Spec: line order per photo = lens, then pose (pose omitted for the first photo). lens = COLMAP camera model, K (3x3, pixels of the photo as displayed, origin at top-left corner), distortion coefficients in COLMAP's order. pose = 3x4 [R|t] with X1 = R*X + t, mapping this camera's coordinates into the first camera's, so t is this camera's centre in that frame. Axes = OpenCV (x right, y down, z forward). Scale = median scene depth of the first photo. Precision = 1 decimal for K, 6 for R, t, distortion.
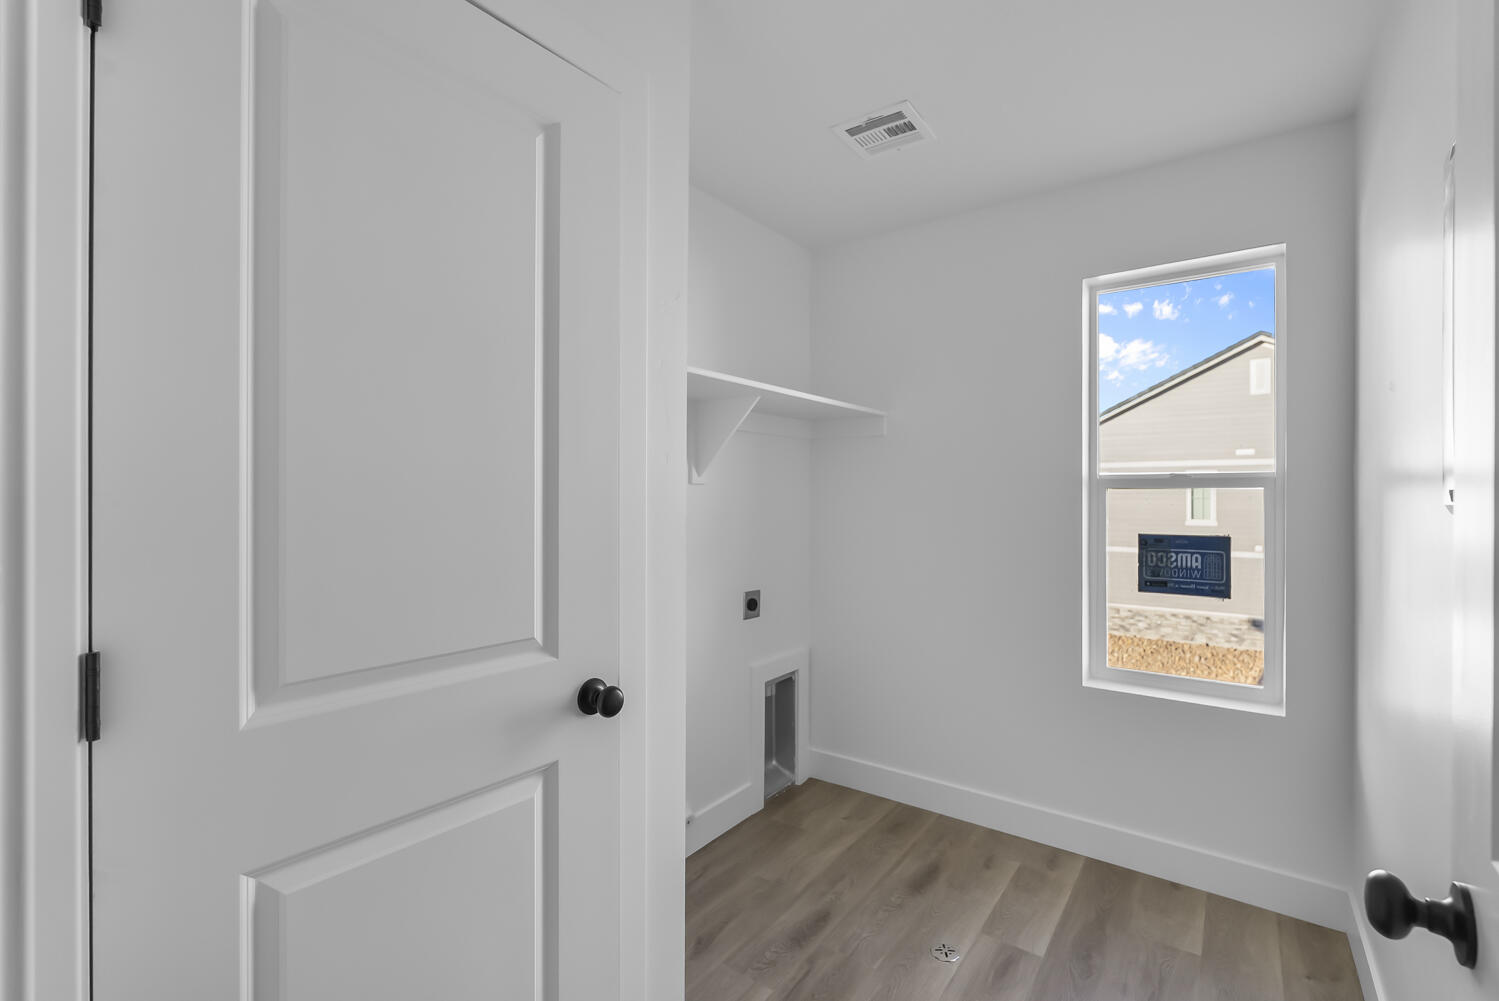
lens RADIAL K [[676.7, 0, 748.8], [0, 676.7, 493.3], [0, 0, 1]] dist [-0.002120, -0.000126]
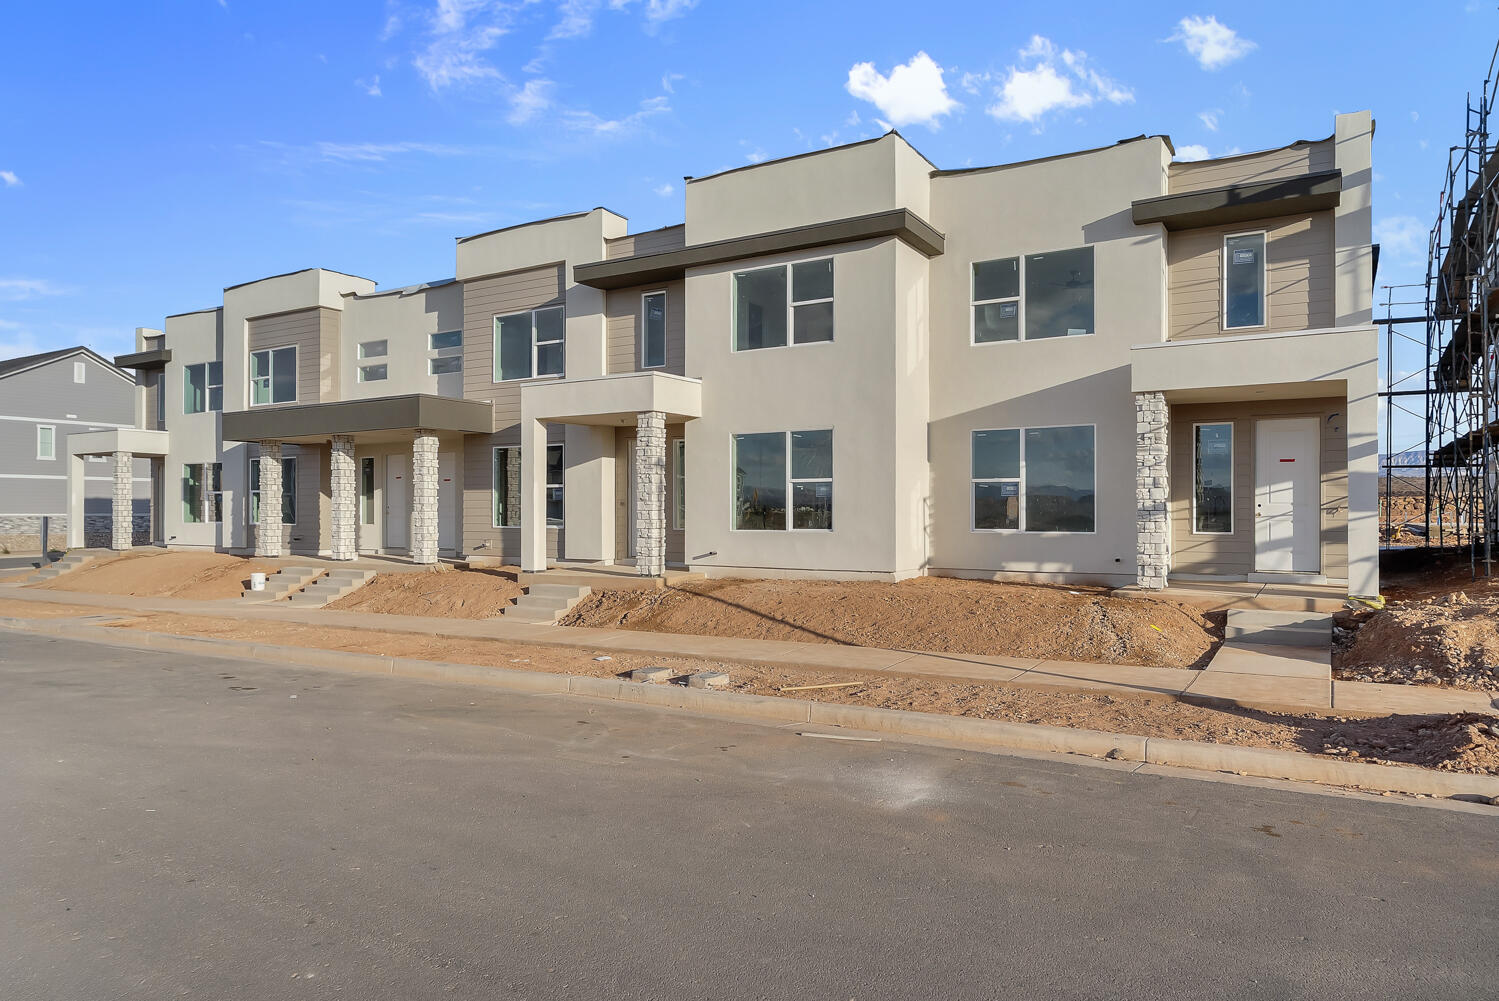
lens RADIAL K [[984.4, 0, 749.2], [0, 984.4, 505.8], [0, 0, 1]] dist [0.000186, 0.000049]
pose [[-0.081553, 0.003725, 0.996662, -1.823259], [0.004102, 0.999986, -0.003402, 0.174607], [-0.996661, 0.003810, -0.081567, -0.475201]]
